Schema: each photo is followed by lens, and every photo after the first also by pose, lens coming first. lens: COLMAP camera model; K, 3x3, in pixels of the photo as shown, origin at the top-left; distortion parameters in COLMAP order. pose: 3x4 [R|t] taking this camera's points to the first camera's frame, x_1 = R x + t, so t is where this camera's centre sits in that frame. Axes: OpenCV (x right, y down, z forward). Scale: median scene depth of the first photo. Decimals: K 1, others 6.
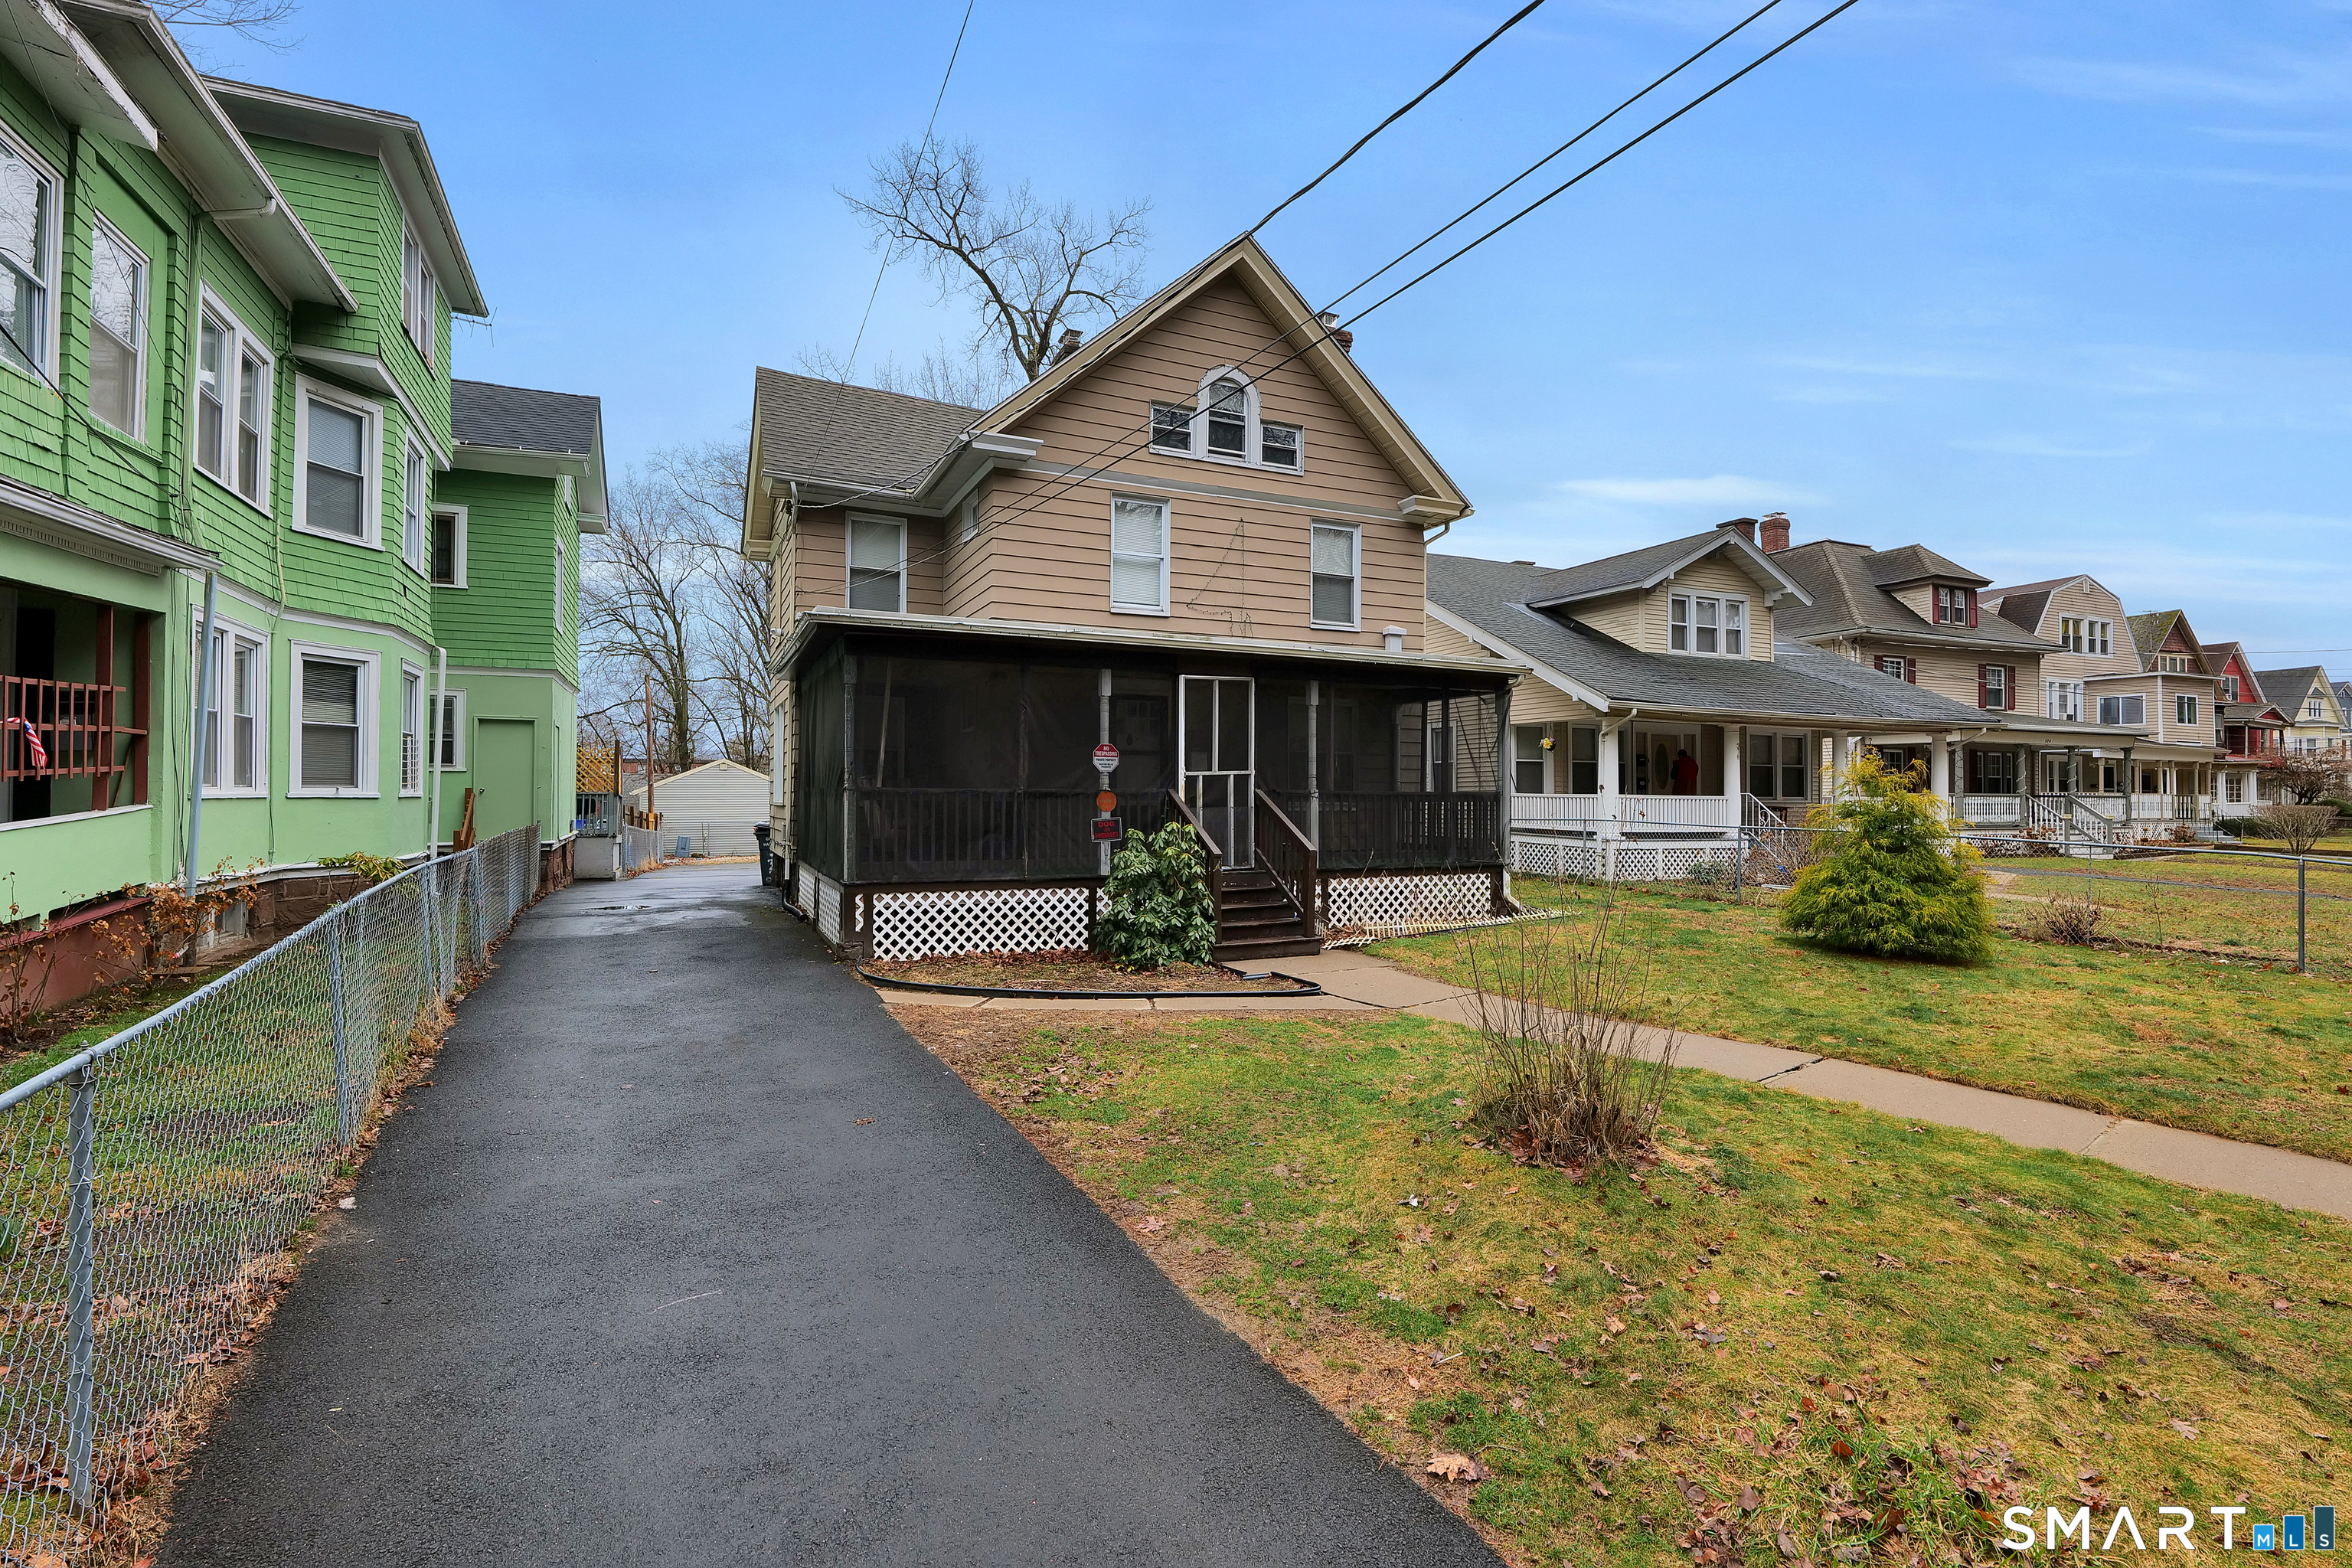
lens RADIAL K [[1096.9, 0, 1173.8], [0, 1096.9, 803.6], [0, 0, 1]] dist [0.008073, -0.001908]
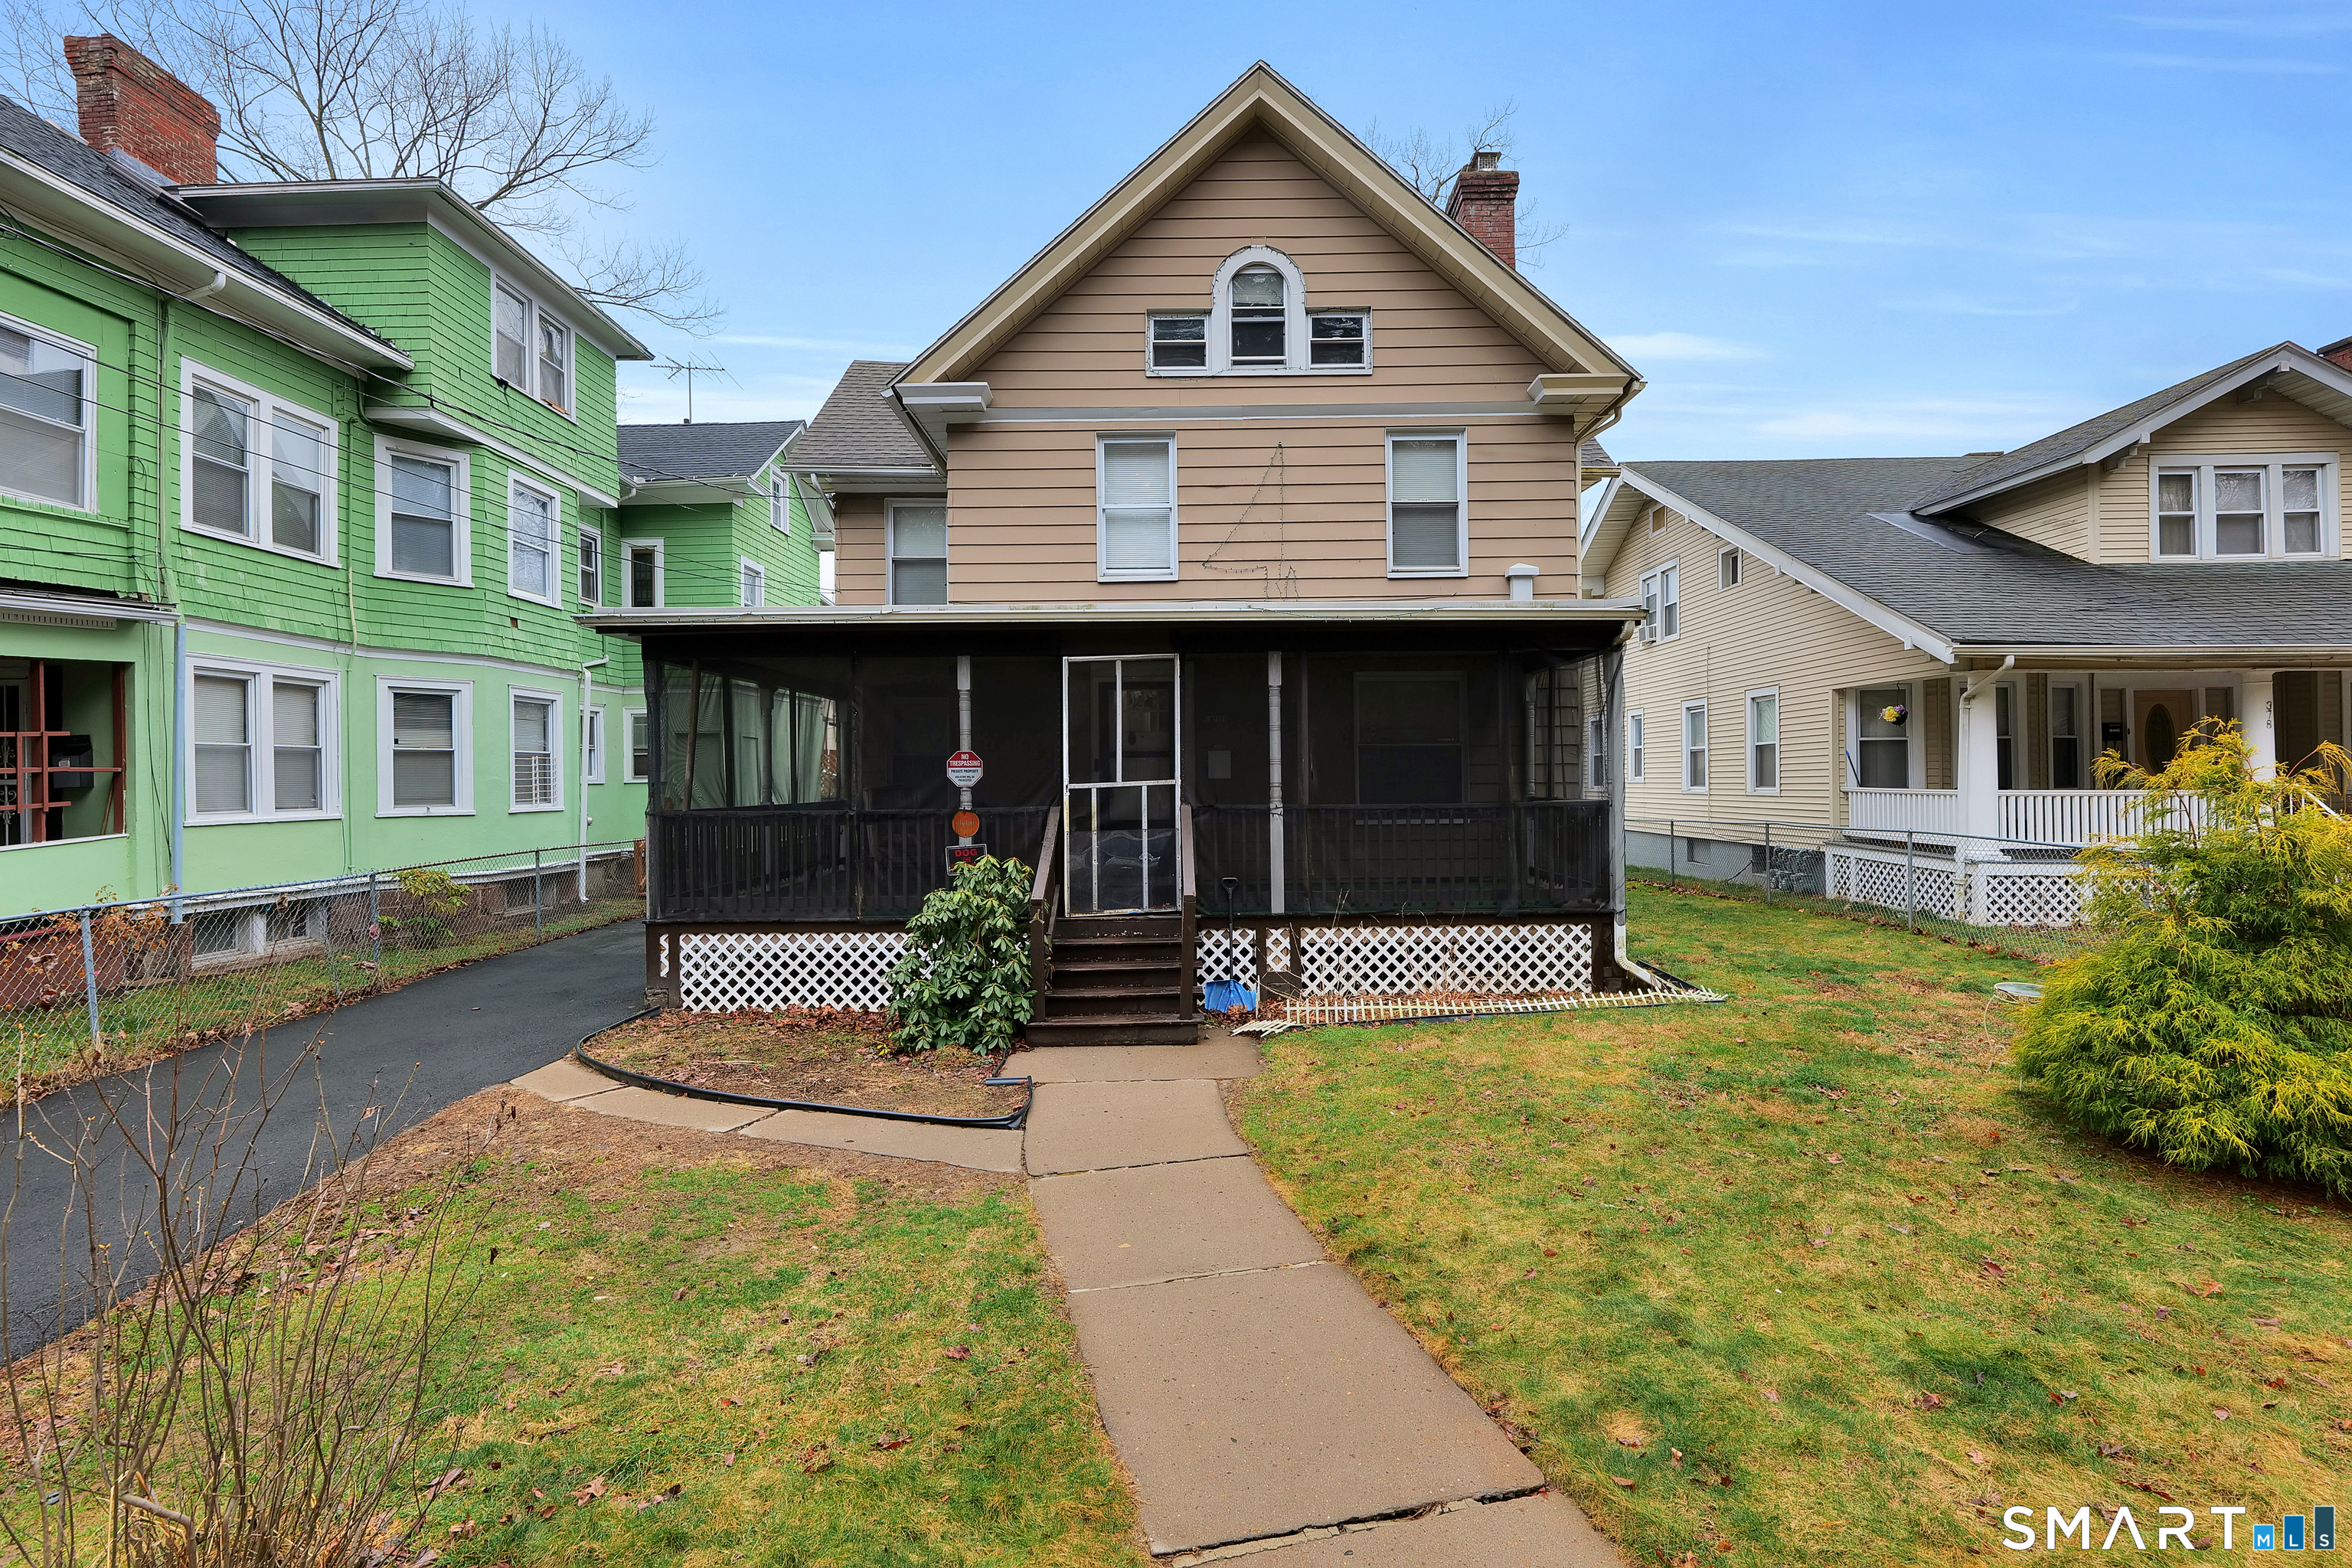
lens RADIAL K [[1096.9, 0, 1167.4], [0, 1096.9, 793.8], [0, 0, 1]] dist [0.008073, -0.001908]
pose [[0.902570, -0.008778, -0.430453, 0.360016], [0.012198, 0.999912, 0.005186, -0.022967], [0.430370, -0.009931, 0.902598, 0.308479]]
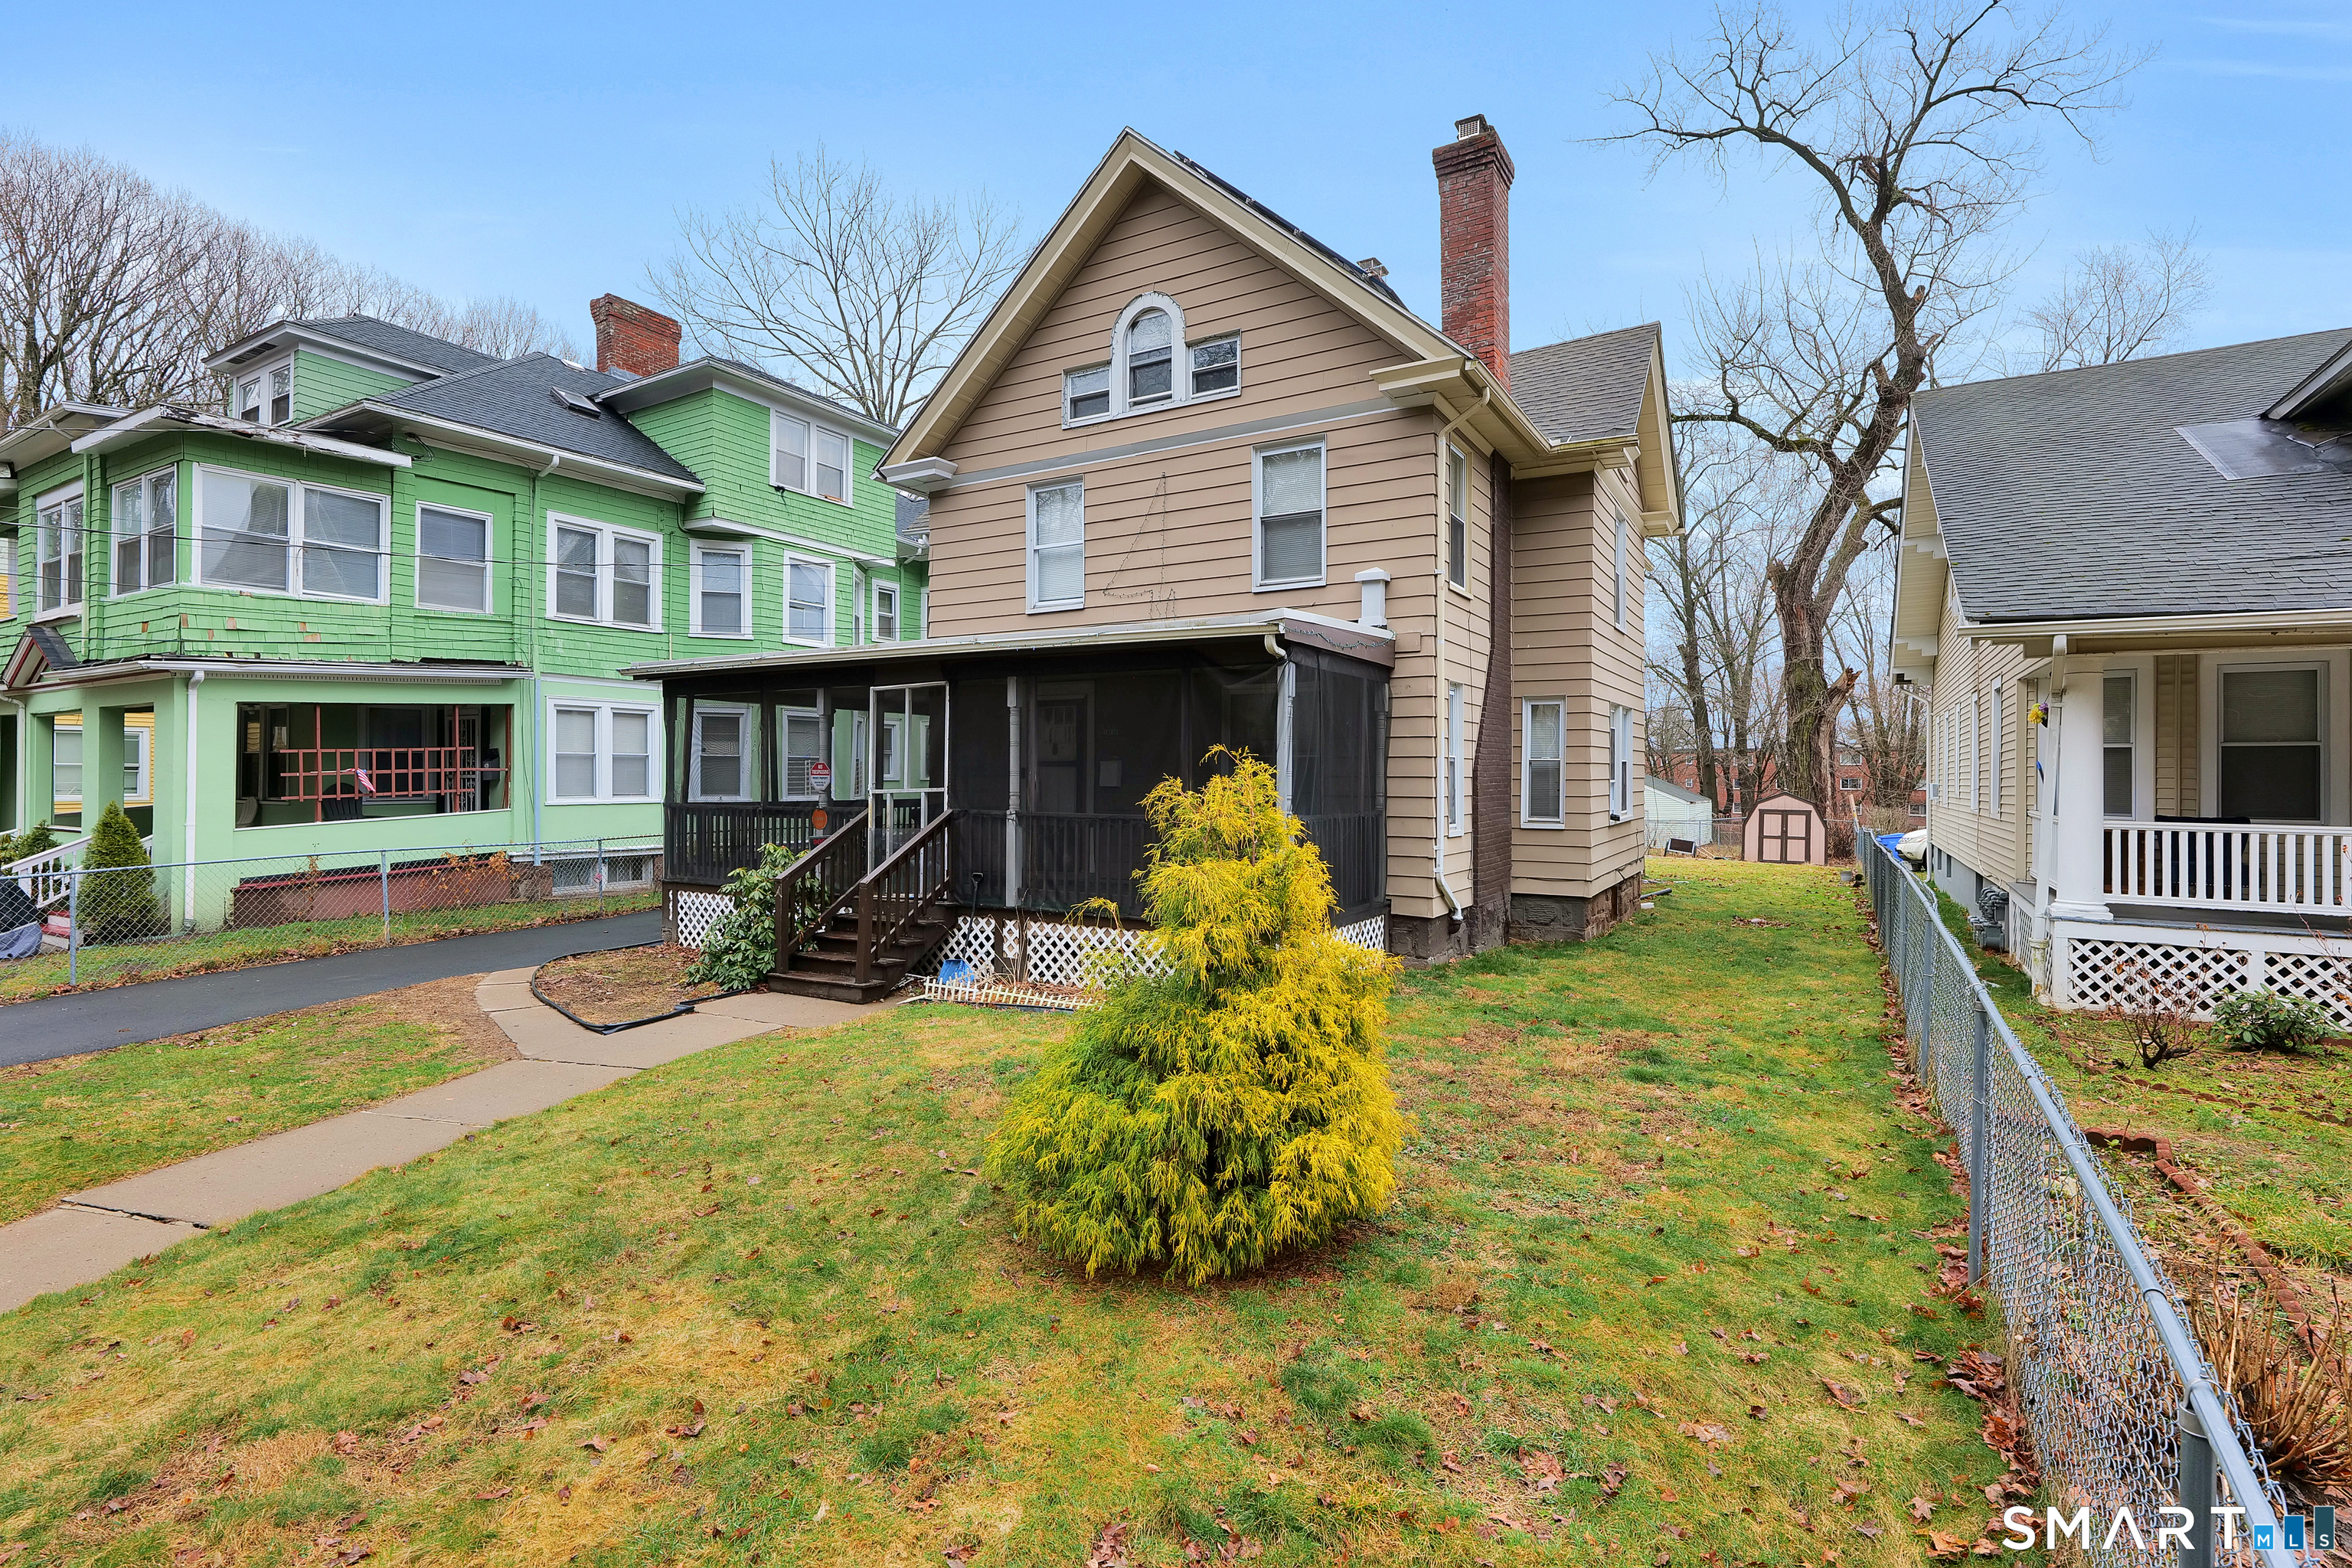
lens RADIAL K [[1096.9, 0, 1163.2], [0, 1096.9, 795.0], [0, 0, 1]] dist [0.008073, -0.001908]
pose [[0.559423, 0.009859, -0.828823, 0.838829], [-0.006136, 0.999951, 0.007754, -0.030147], [0.828859, 0.000748, 0.559457, 0.613367]]
